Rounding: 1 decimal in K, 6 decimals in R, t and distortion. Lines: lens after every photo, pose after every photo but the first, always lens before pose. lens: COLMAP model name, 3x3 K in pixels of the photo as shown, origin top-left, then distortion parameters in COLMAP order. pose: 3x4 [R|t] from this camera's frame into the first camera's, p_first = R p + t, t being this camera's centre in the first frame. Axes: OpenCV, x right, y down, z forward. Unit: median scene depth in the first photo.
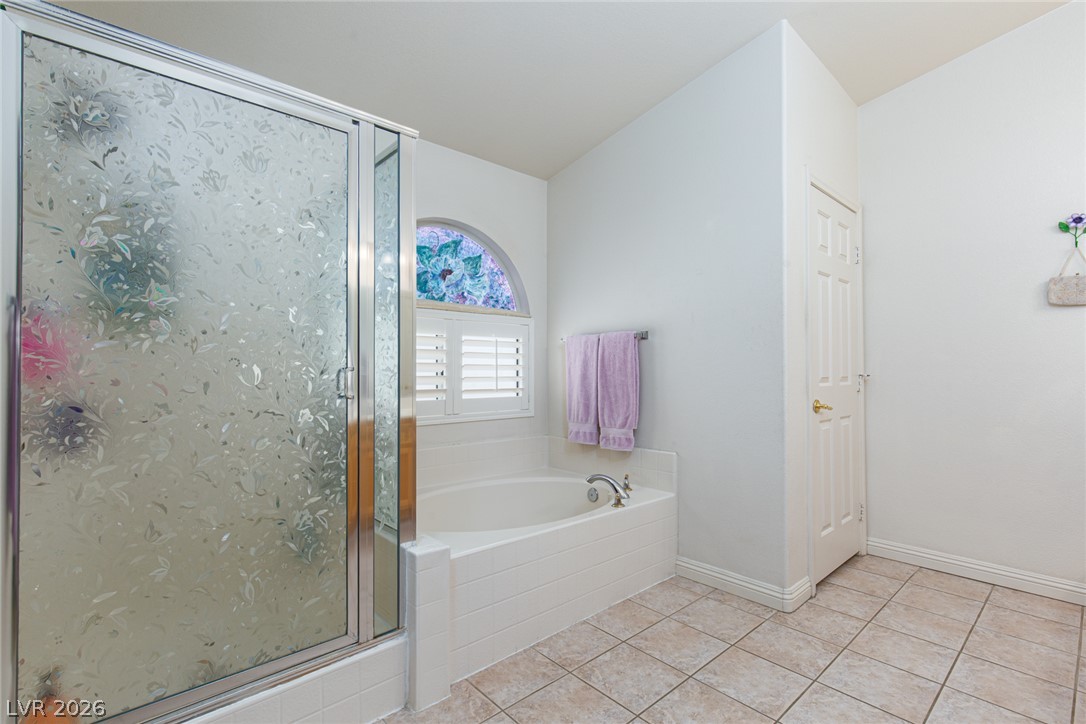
lens RADIAL K [[501.2, 0, 537.3], [0, 501.2, 371.3], [0, 0, 1]] dist [0.017322, -0.001755]
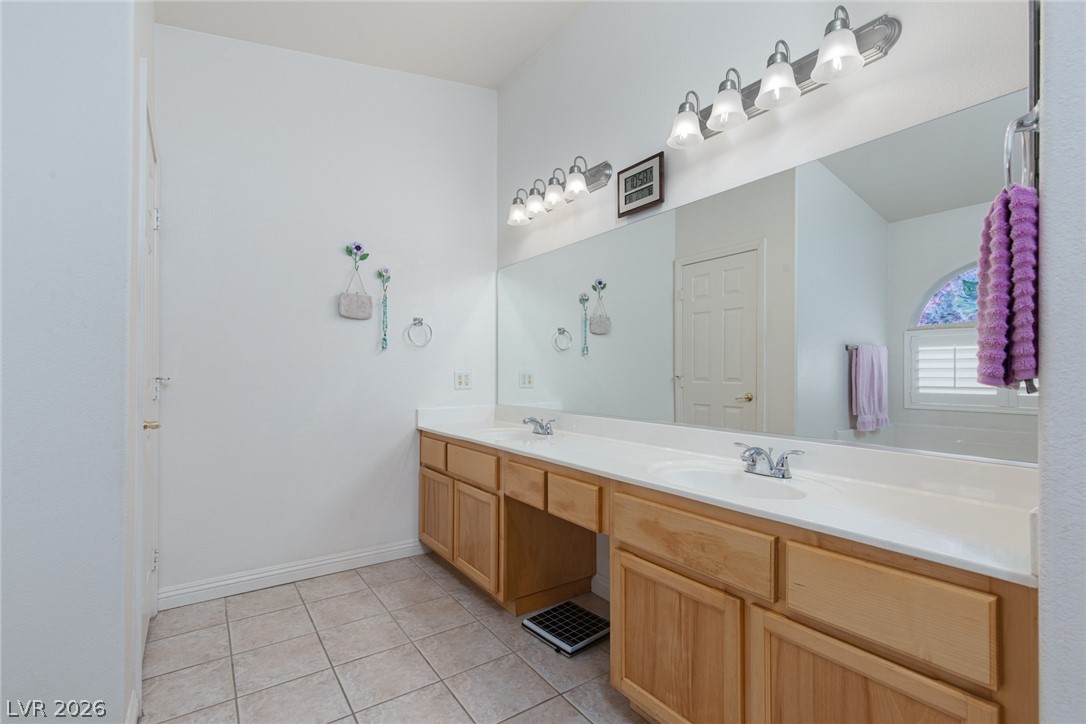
lens RADIAL K [[501.2, 0, 545.7], [0, 501.2, 368.9], [0, 0, 1]] dist [0.017322, -0.001755]
pose [[0.111297, 0.006284, 0.993767, -0.063033], [-0.002552, 0.999979, -0.006037, -0.005655], [-0.993784, -0.001865, 0.111311, 0.414878]]
